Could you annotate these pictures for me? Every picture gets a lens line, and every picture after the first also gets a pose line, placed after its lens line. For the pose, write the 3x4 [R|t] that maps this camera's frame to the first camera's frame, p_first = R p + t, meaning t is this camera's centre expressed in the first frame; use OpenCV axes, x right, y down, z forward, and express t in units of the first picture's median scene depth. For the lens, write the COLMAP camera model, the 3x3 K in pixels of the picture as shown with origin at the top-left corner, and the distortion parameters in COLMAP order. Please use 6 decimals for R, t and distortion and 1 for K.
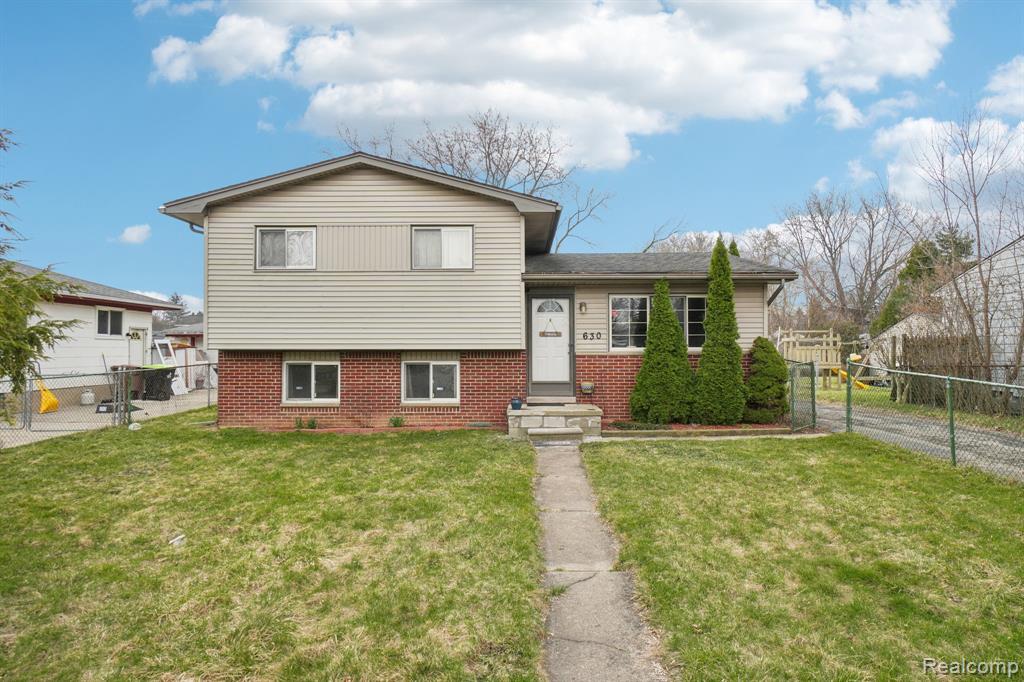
lens RADIAL K [[556.9, 0, 512.0], [0, 556.9, 341.0], [0, 0, 1]] dist [0.000843, 0.000674]
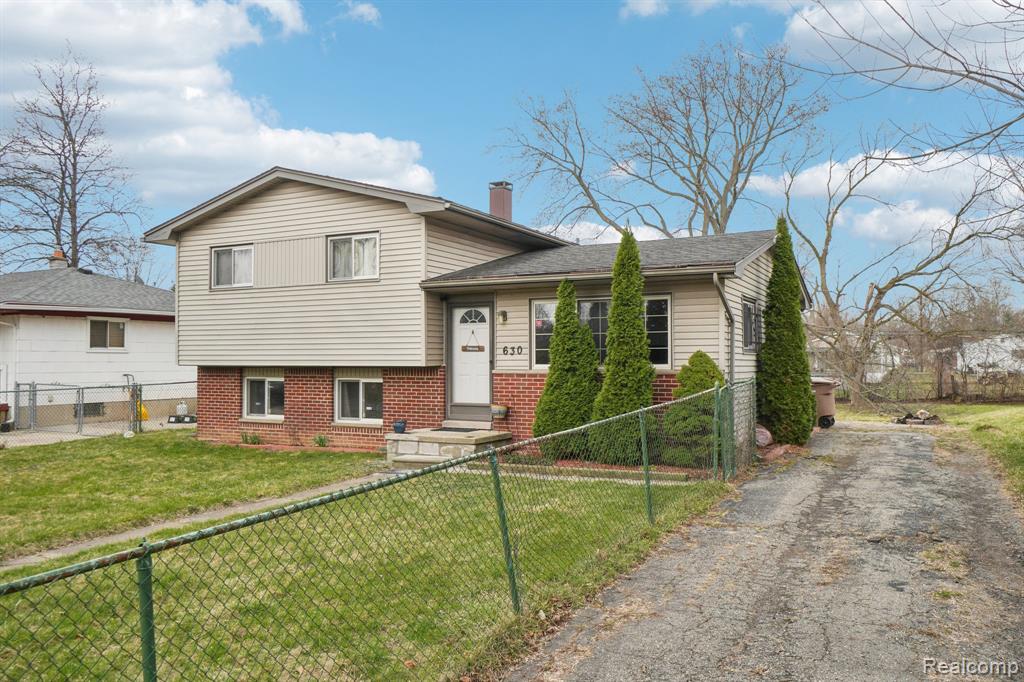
lens RADIAL K [[739.8, 0, 512.0], [0, 739.8, 341.0], [0, 0, 1]] dist [0.000932, 0.000408]
pose [[0.896277, -0.010391, -0.443374, 0.634746], [0.002046, 0.999812, -0.019296, -0.002034], [0.443491, 0.016387, 0.896129, 0.004824]]
